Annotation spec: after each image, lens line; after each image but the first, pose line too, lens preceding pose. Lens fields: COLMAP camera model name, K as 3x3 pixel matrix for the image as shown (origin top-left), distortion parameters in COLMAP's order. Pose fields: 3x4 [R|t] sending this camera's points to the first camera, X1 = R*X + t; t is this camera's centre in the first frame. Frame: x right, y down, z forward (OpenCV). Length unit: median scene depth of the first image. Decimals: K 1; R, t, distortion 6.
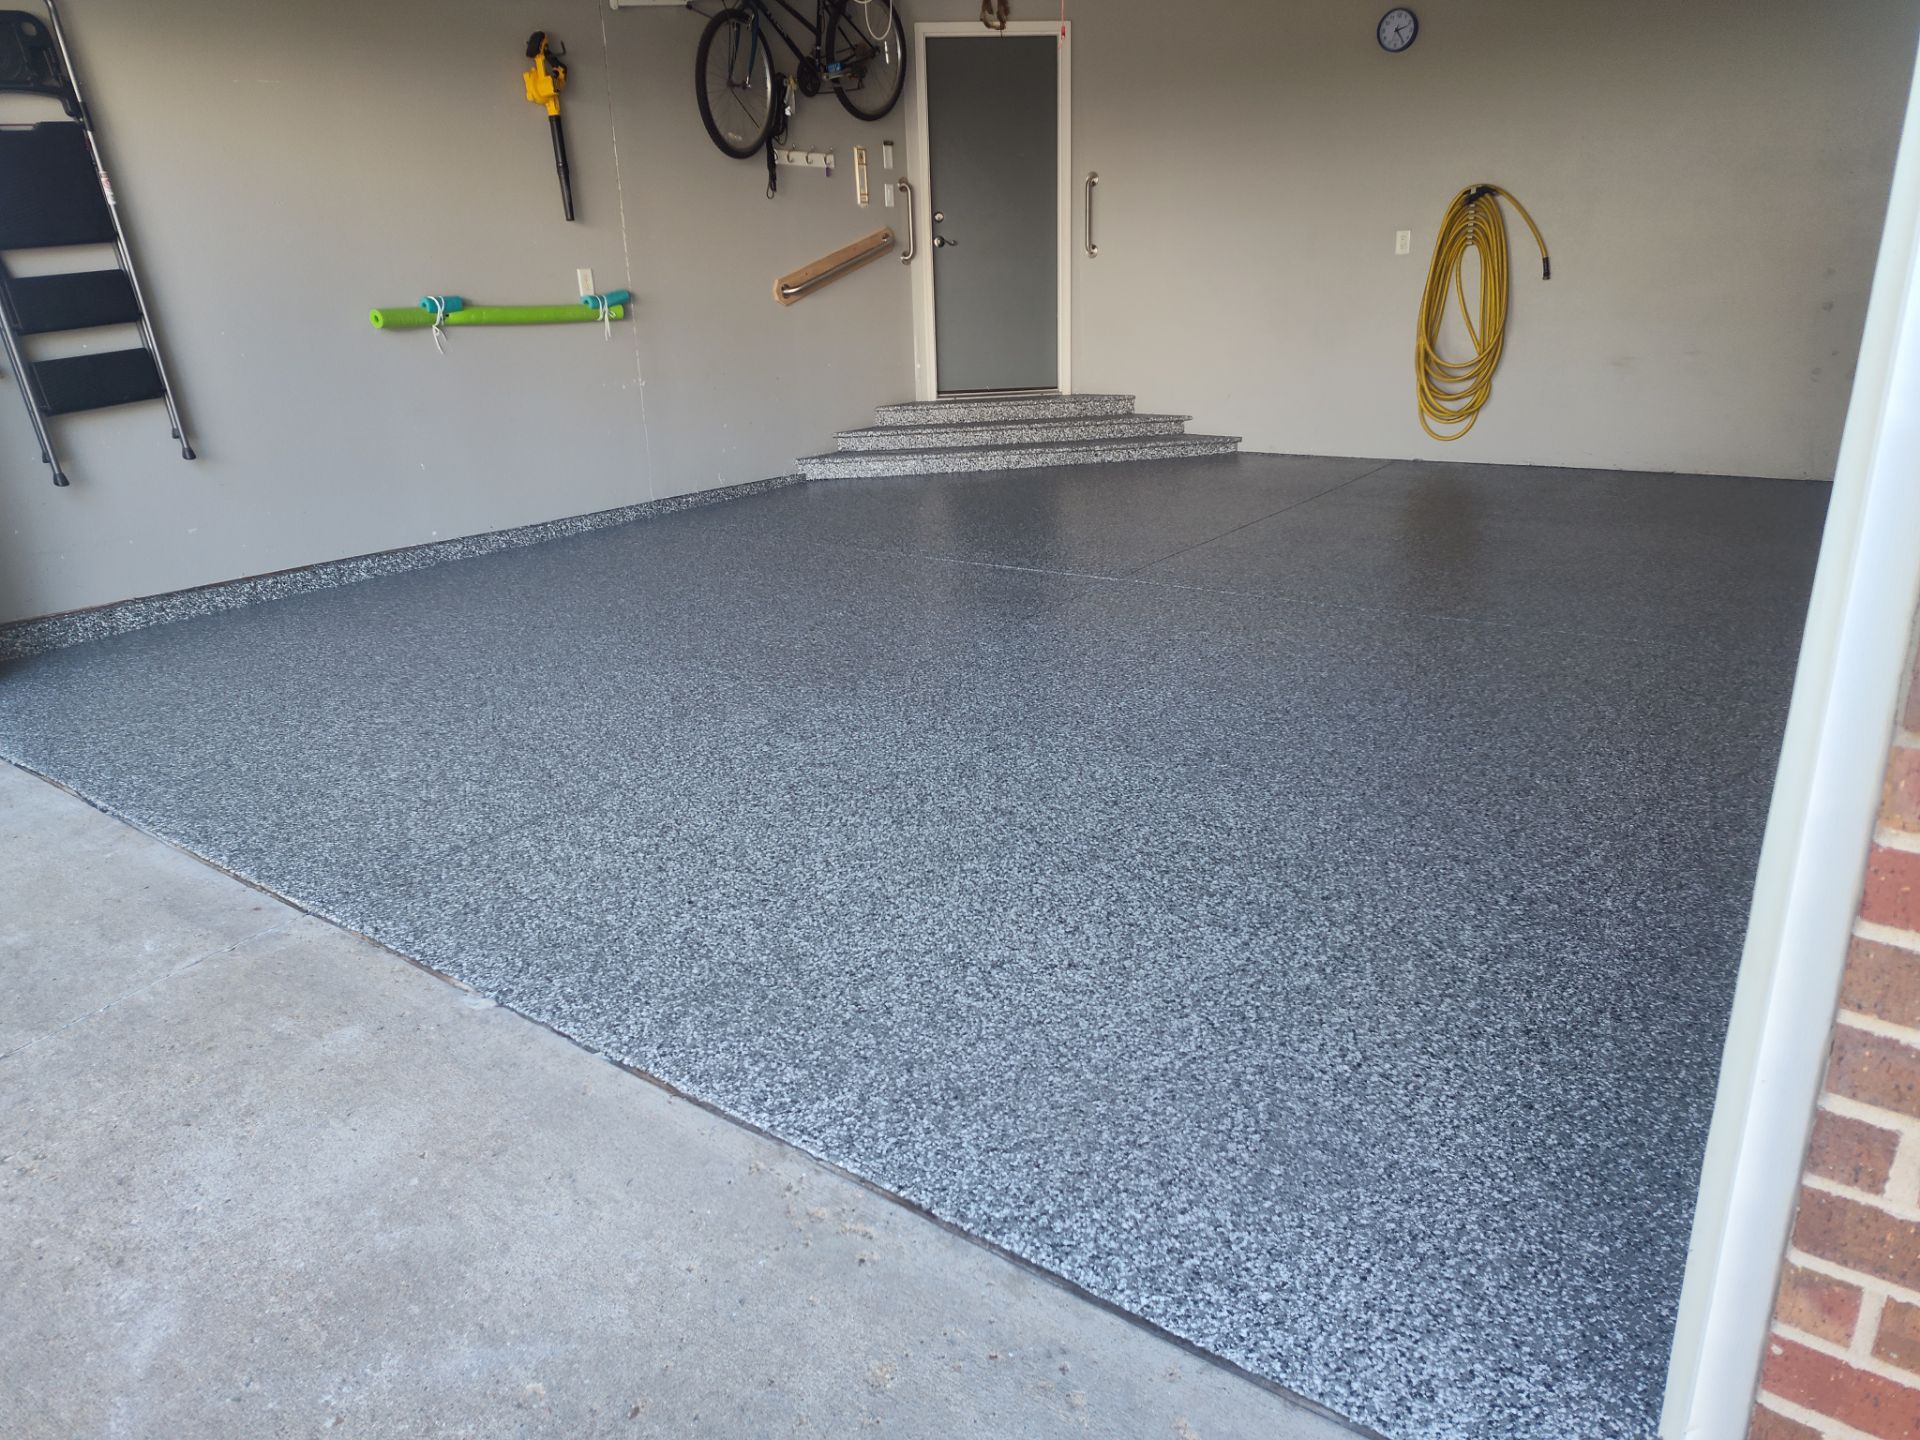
lens RADIAL K [[1292.8, 0, 962.0], [0, 1292.8, 715.7], [0, 0, 1]] dist [0.052553, -0.049292]
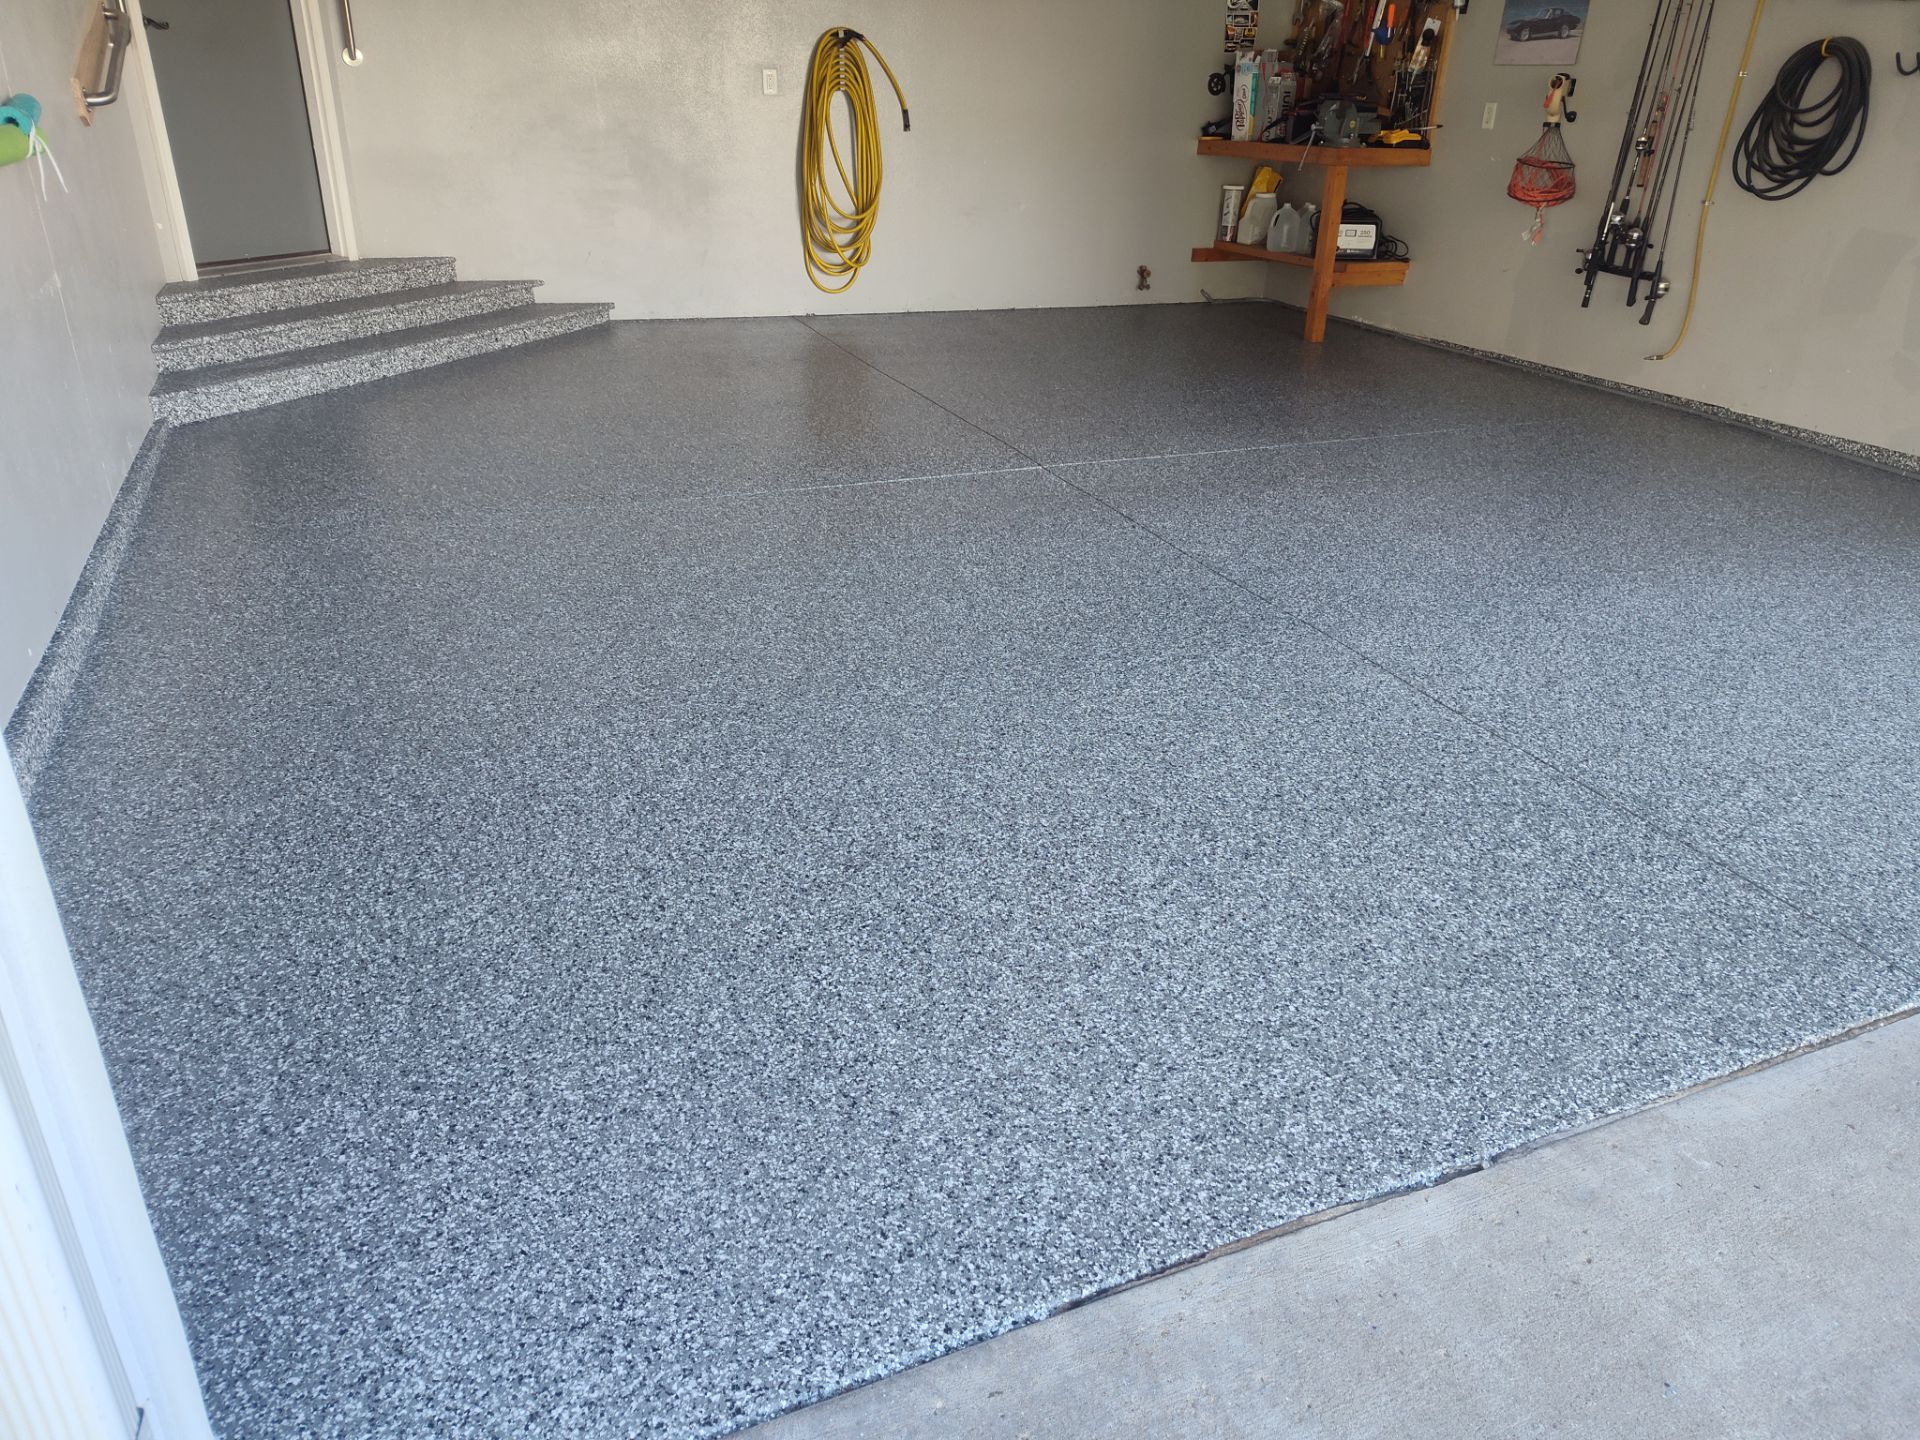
lens RADIAL K [[1296.6, 0, 963.9], [0, 1296.6, 712.8], [0, 0, 1]] dist [0.052061, -0.053444]
pose [[0.488932, -0.330044, 0.807475, -0.567343], [0.234168, 0.941345, 0.242971, -0.141254], [-0.840304, 0.070289, 0.537539, 0.440383]]
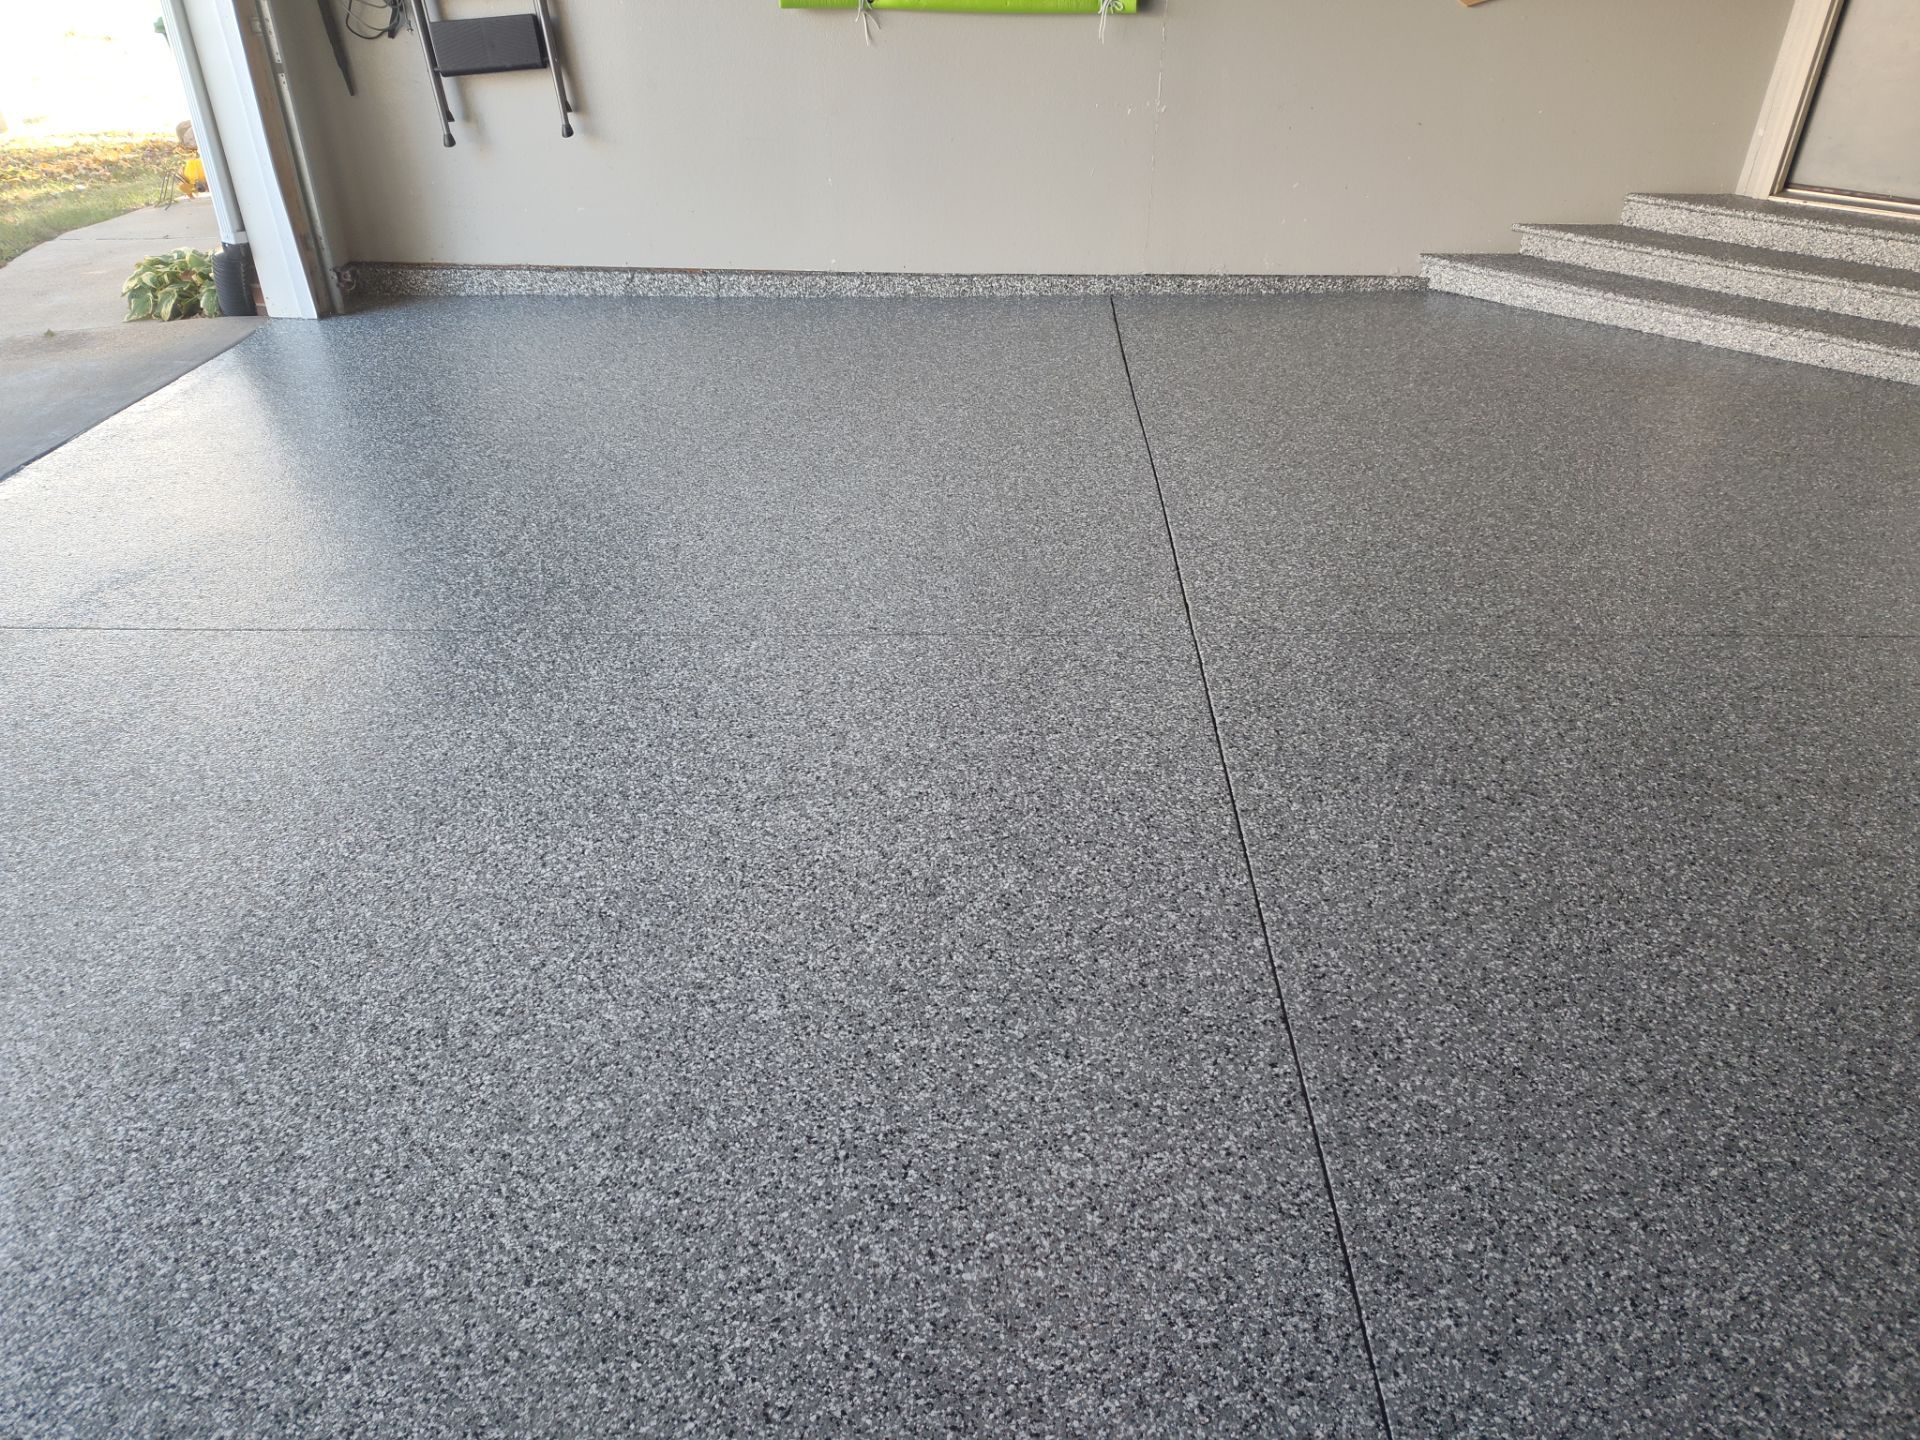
lens RADIAL K [[1292.8, 0, 959.7], [0, 1292.8, 708.7], [0, 0, 1]] dist [0.052553, -0.049292]
pose [[0.573678, 0.461195, -0.676899, 0.357501], [-0.283486, 0.887135, 0.364179, -0.197929], [0.768459, -0.017030, 0.639672, 0.447326]]
